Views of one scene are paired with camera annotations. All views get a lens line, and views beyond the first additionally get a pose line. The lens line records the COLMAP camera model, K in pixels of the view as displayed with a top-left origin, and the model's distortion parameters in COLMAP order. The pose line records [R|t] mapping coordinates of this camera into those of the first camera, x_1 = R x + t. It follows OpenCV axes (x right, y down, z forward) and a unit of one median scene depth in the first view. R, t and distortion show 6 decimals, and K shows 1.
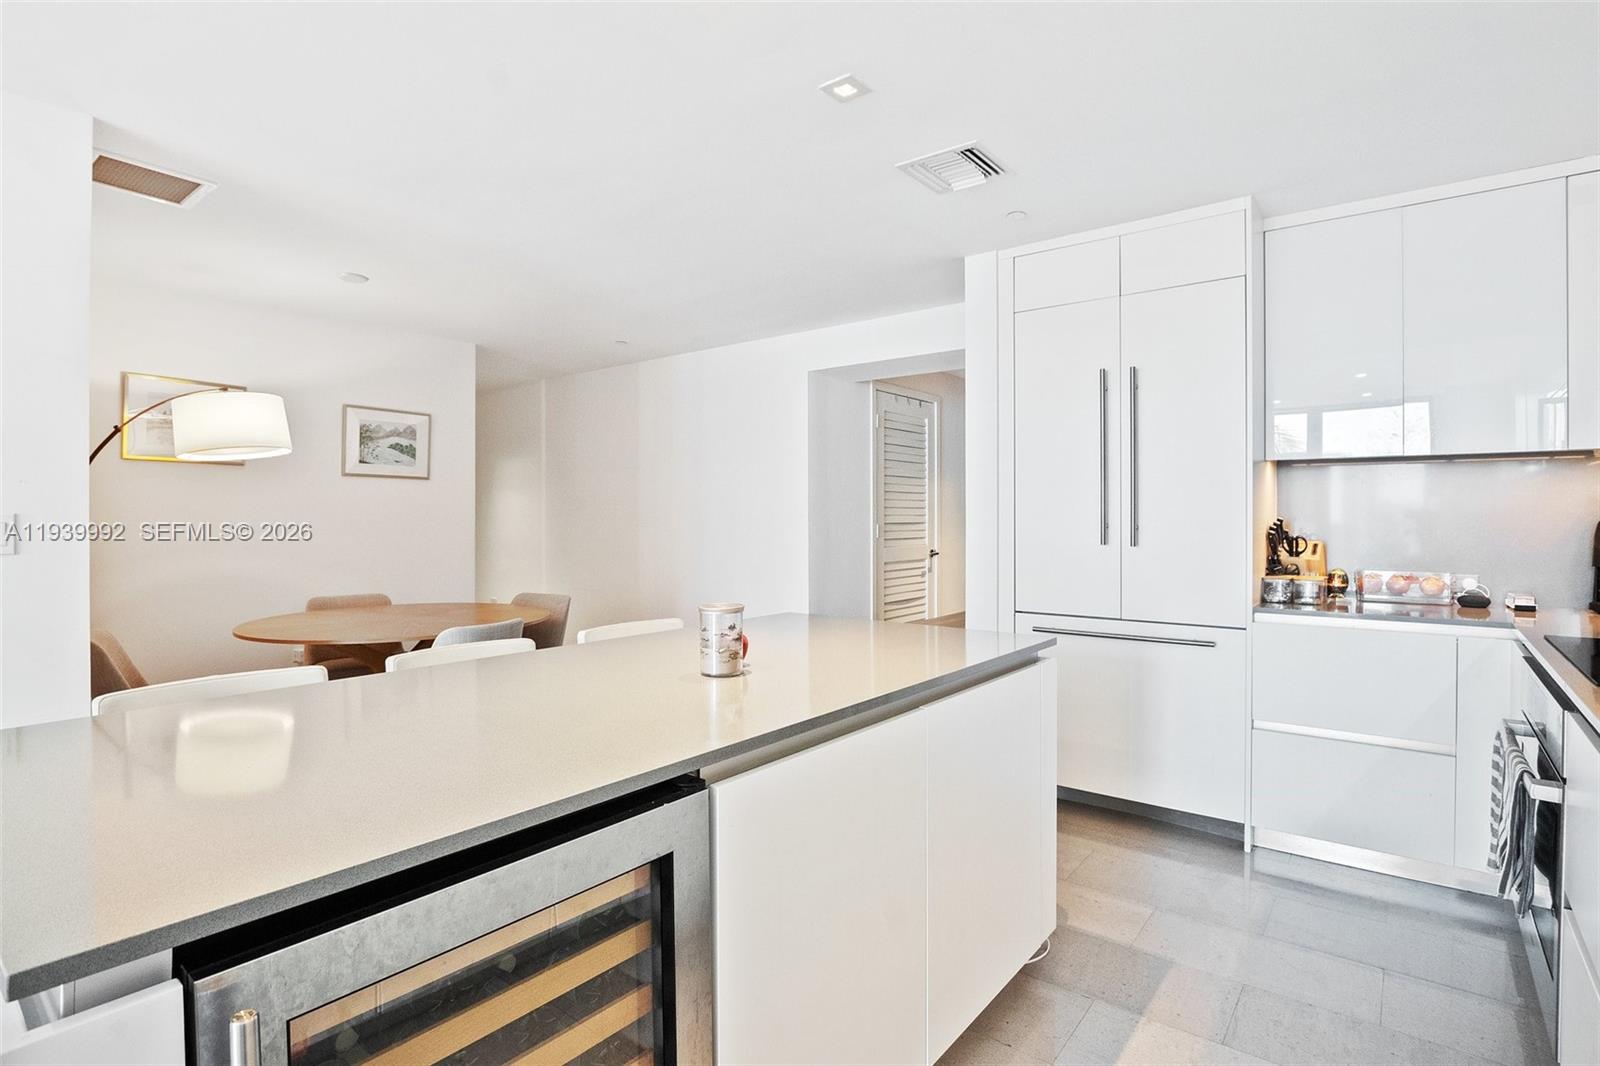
lens RADIAL K [[801.5, 0, 799.5], [0, 801.5, 528.5], [0, 0, 1]] dist [0.002807, 0.000930]
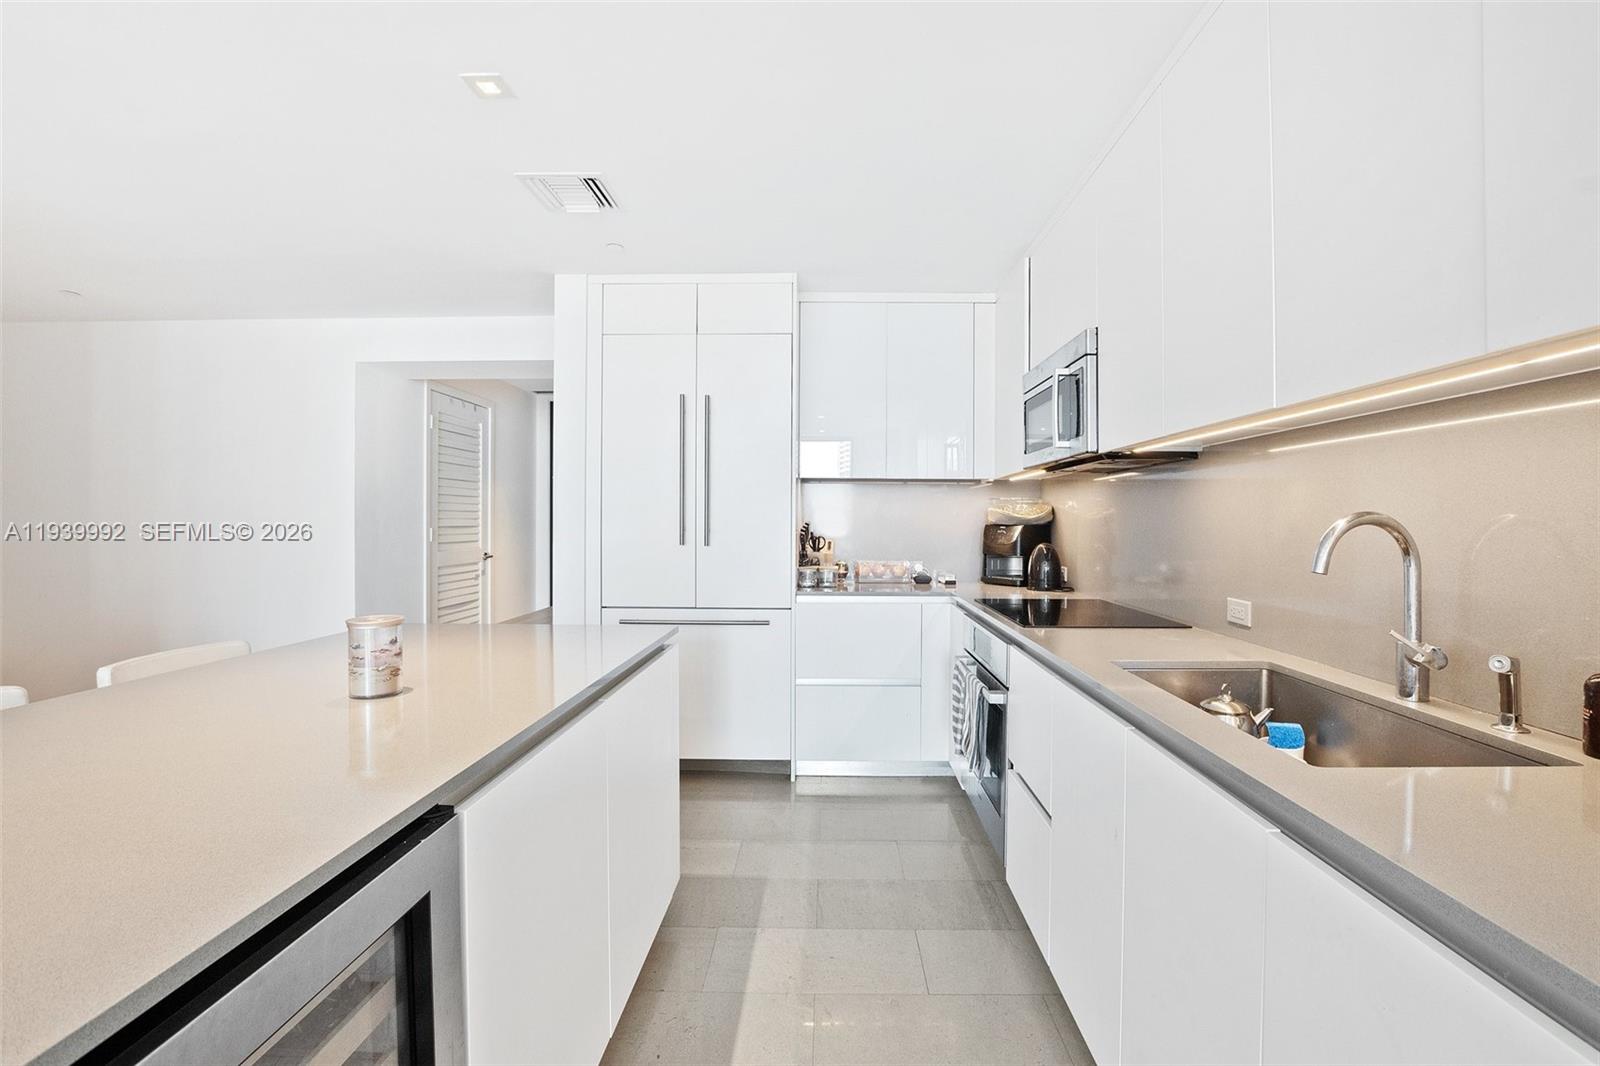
lens RADIAL K [[733.3, 0, 800.0], [0, 733.3, 533.0], [0, 0, 1]] dist [-0.011547, 0.000122]
pose [[0.814588, -0.006148, 0.580007, -0.108467], [0.004803, 0.999981, 0.003854, -0.000357], [-0.580020, -0.000354, 0.814602, 0.034021]]
